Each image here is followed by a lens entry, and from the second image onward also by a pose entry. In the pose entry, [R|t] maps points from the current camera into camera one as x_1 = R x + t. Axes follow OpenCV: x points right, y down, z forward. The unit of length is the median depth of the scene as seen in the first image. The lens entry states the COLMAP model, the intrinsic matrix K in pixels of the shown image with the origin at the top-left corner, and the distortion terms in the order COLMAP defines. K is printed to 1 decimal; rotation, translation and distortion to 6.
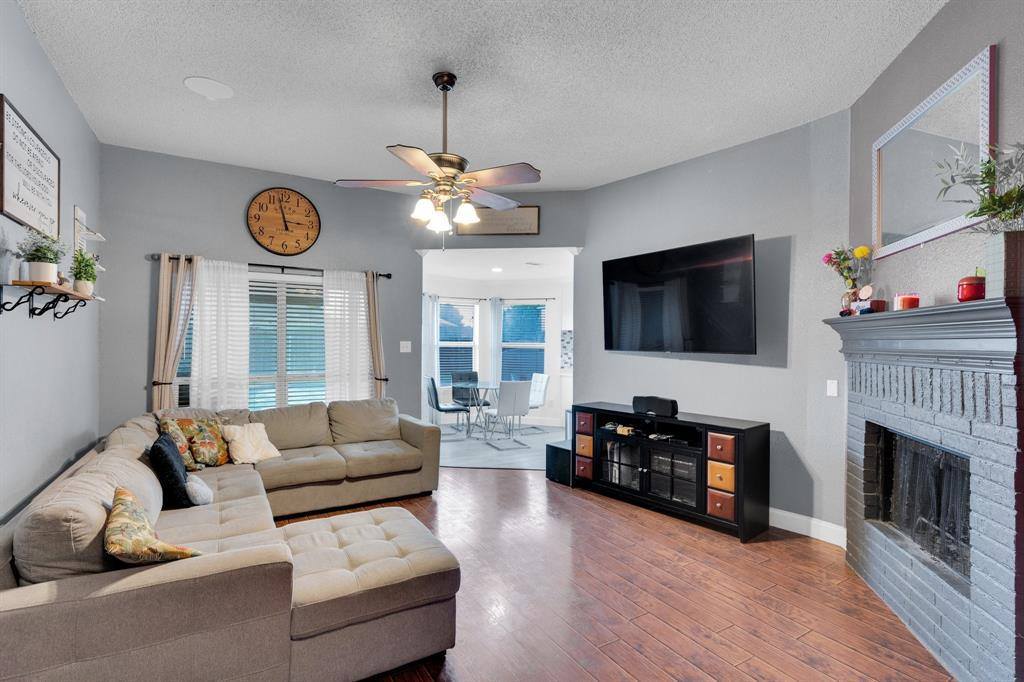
lens RADIAL K [[479.3, 0, 508.9], [0, 479.3, 342.8], [0, 0, 1]] dist [0.001842, -0.000037]
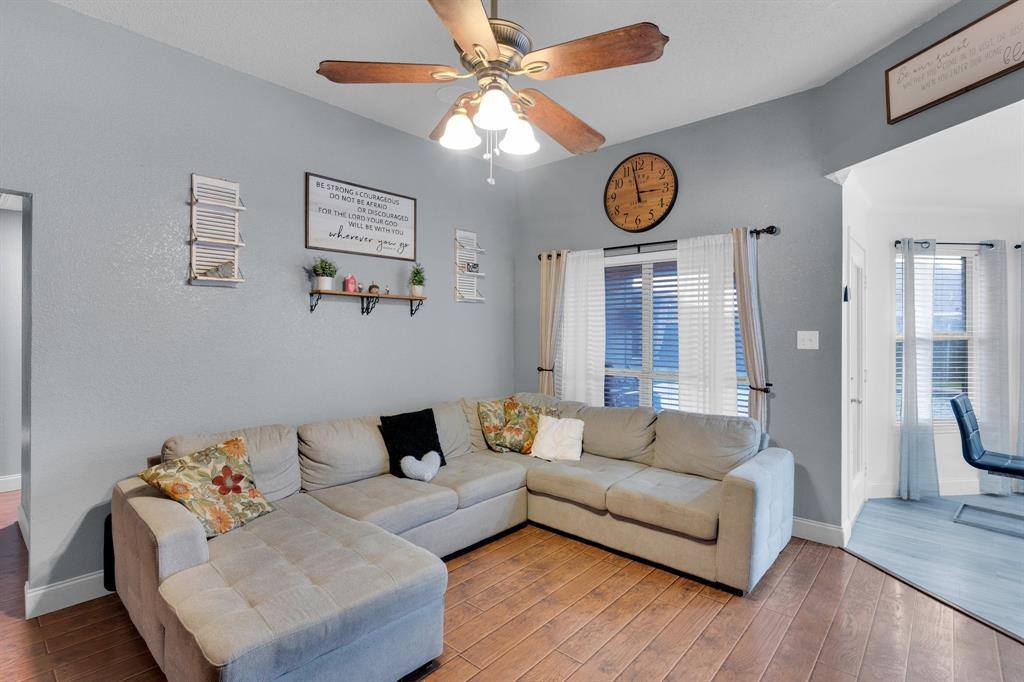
lens RADIAL K [[479.3, 0, 516.3], [0, 479.3, 332.6], [0, 0, 1]] dist [0.001842, -0.000037]
pose [[0.320816, 0.001535, -0.947140, 0.283602], [-0.000297, 0.999999, 0.001520, -0.002062], [0.947141, -0.000206, 0.320816, 0.523246]]
